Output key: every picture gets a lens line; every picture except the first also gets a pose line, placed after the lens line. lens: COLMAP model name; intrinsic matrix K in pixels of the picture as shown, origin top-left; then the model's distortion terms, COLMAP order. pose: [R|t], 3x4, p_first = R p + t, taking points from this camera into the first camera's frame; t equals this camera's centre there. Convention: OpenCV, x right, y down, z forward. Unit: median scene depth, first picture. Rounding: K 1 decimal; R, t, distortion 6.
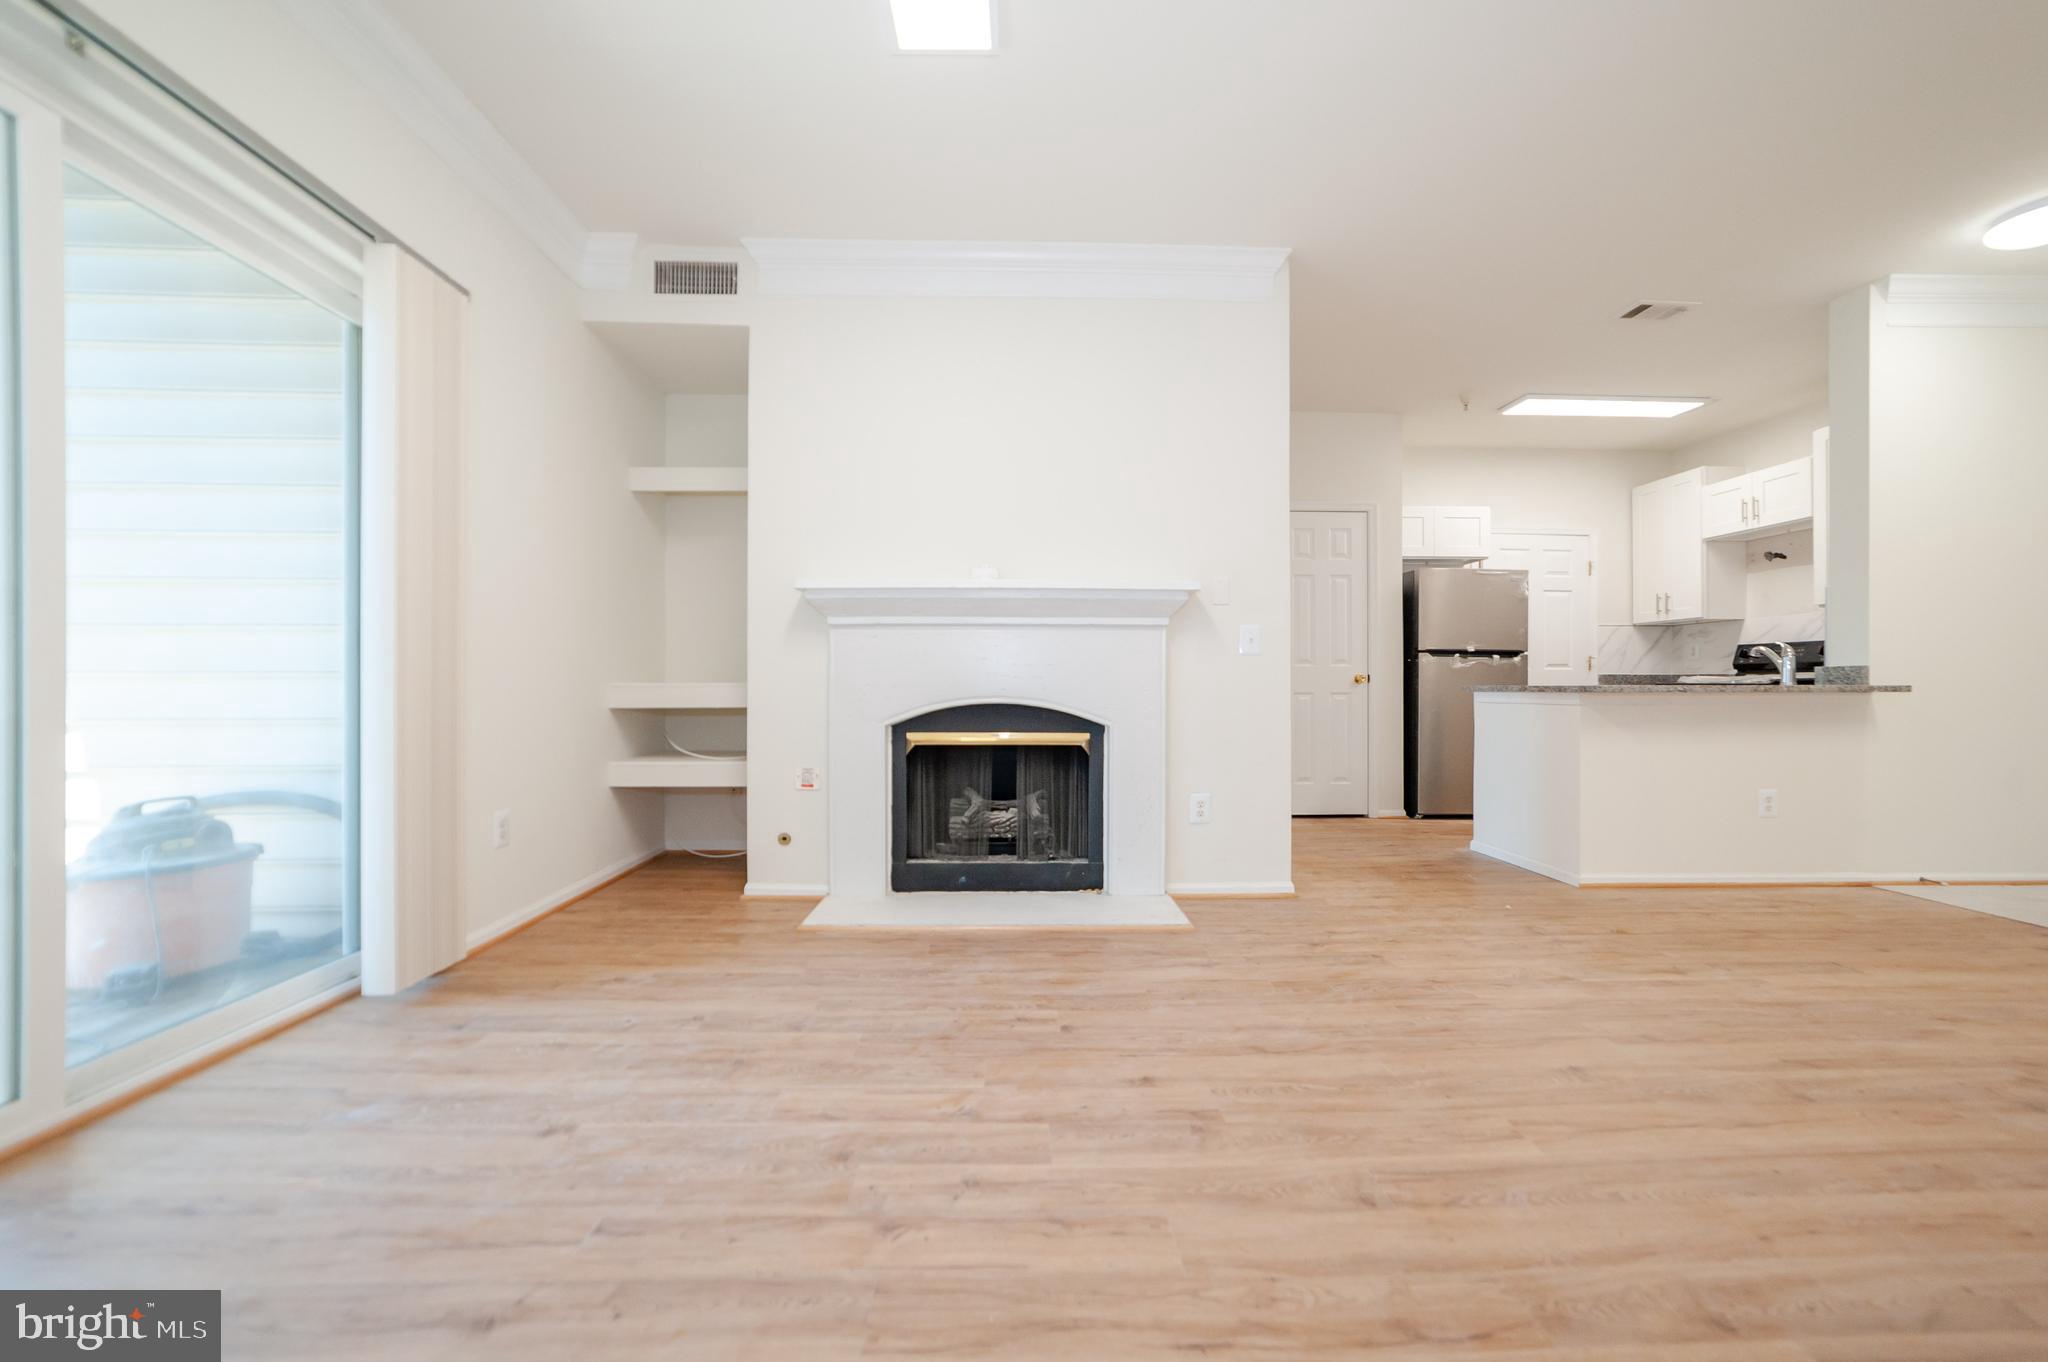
lens RADIAL K [[761.1, 0, 1066.8], [0, 761.1, 685.0], [0, 0, 1]] dist [-0.008545, 0.000395]
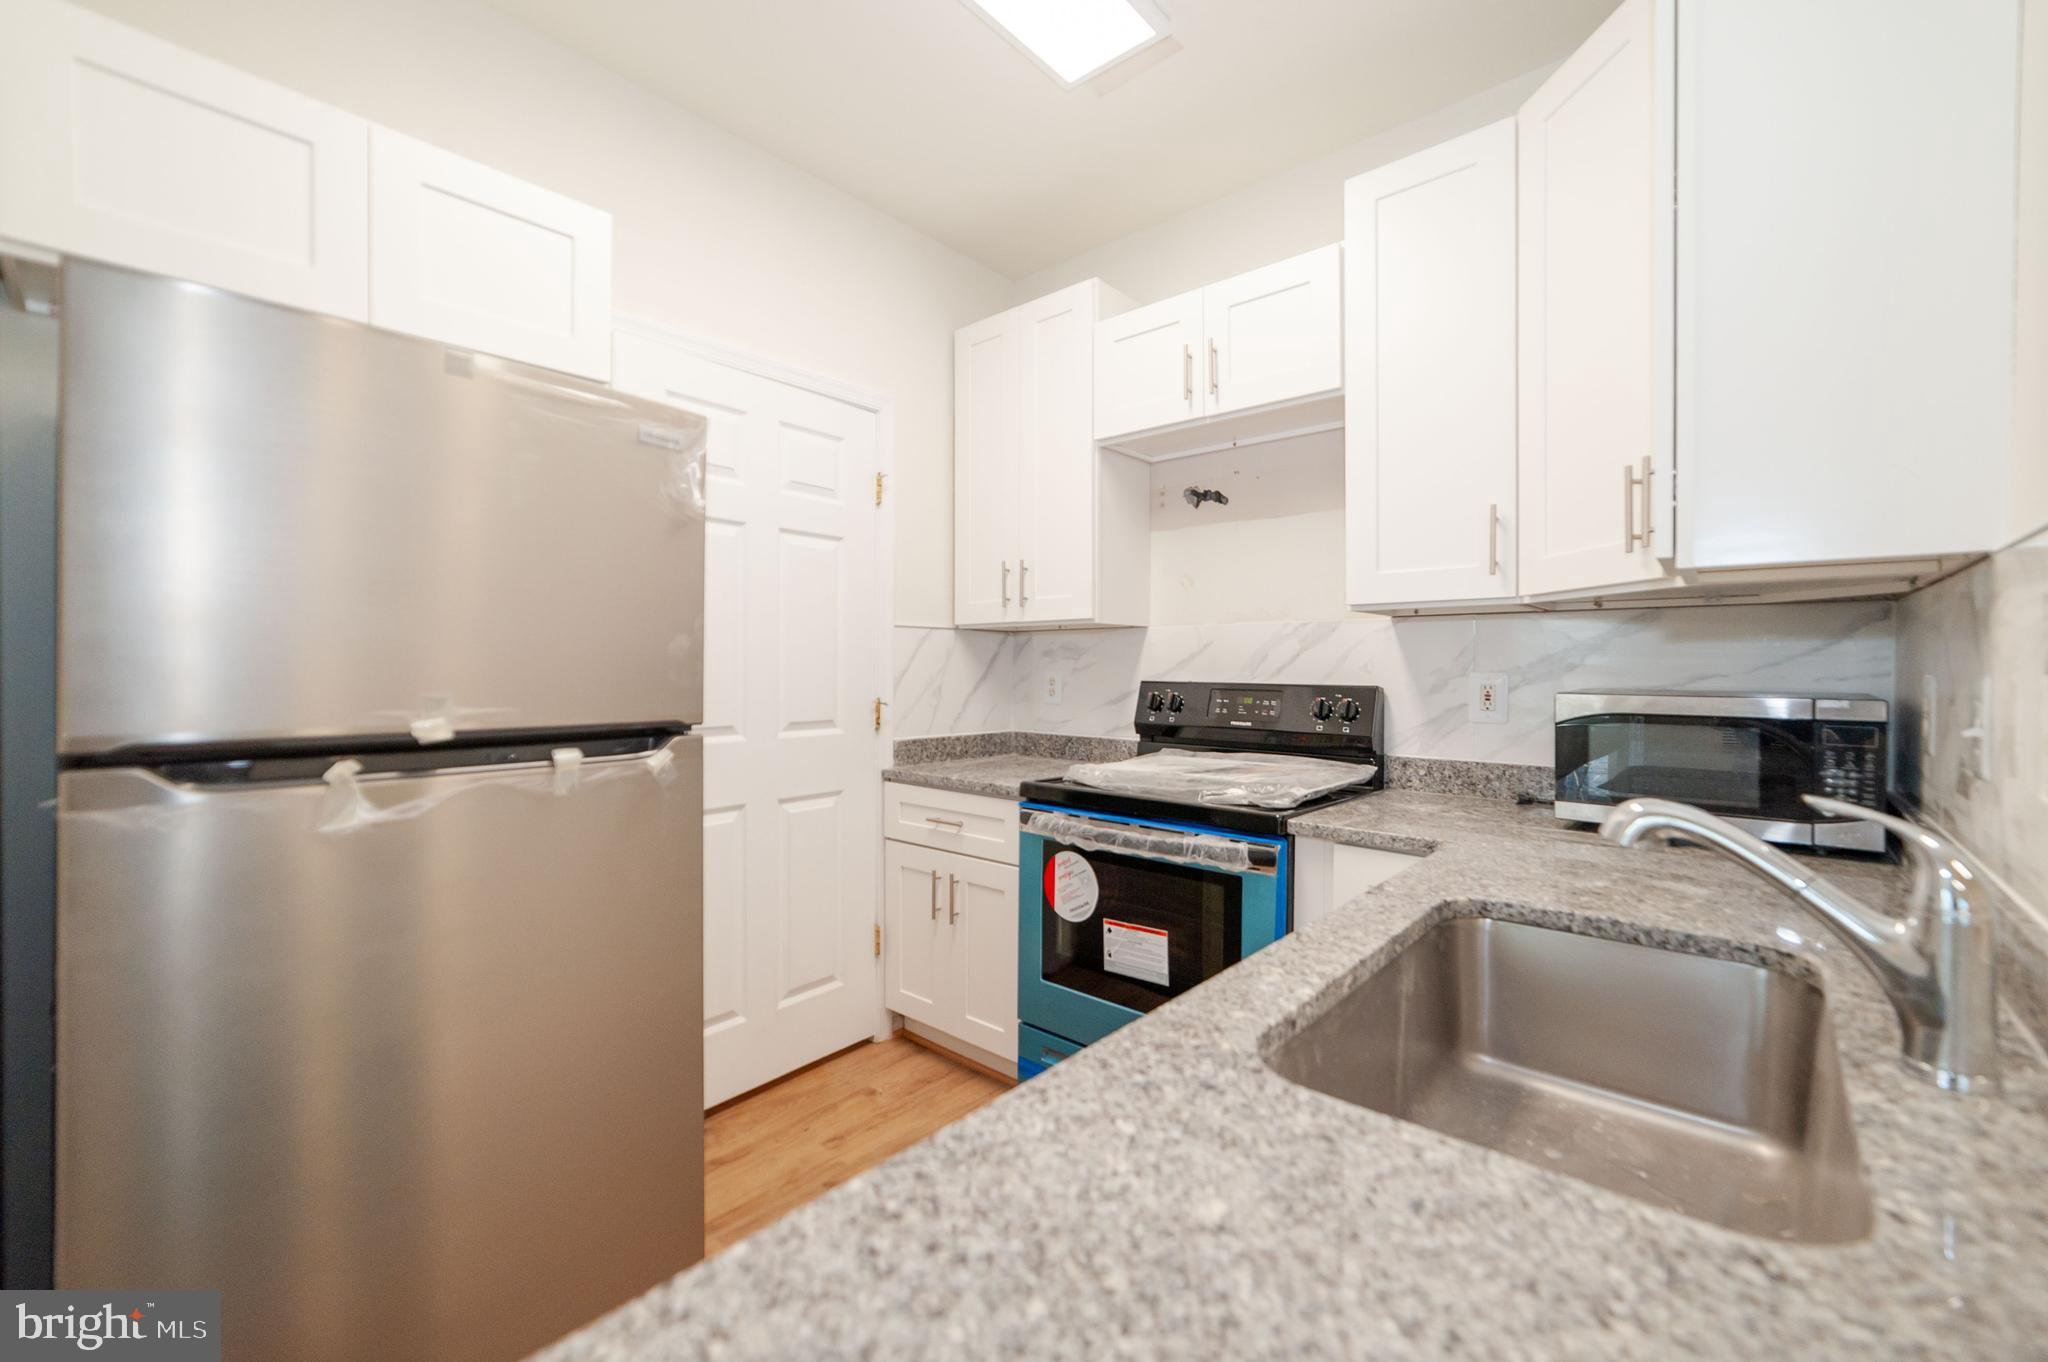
lens RADIAL K [[824.1, 0, 1021.6], [0, 824.1, 665.7], [0, 0, 1]] dist [-0.003140, 0.000074]
pose [[0.686872, -0.000200, 0.726778, 0.760416], [0.000143, 1.000000, 0.000140, -0.103070], [-0.726778, 0.000008, 0.686872, 1.154335]]
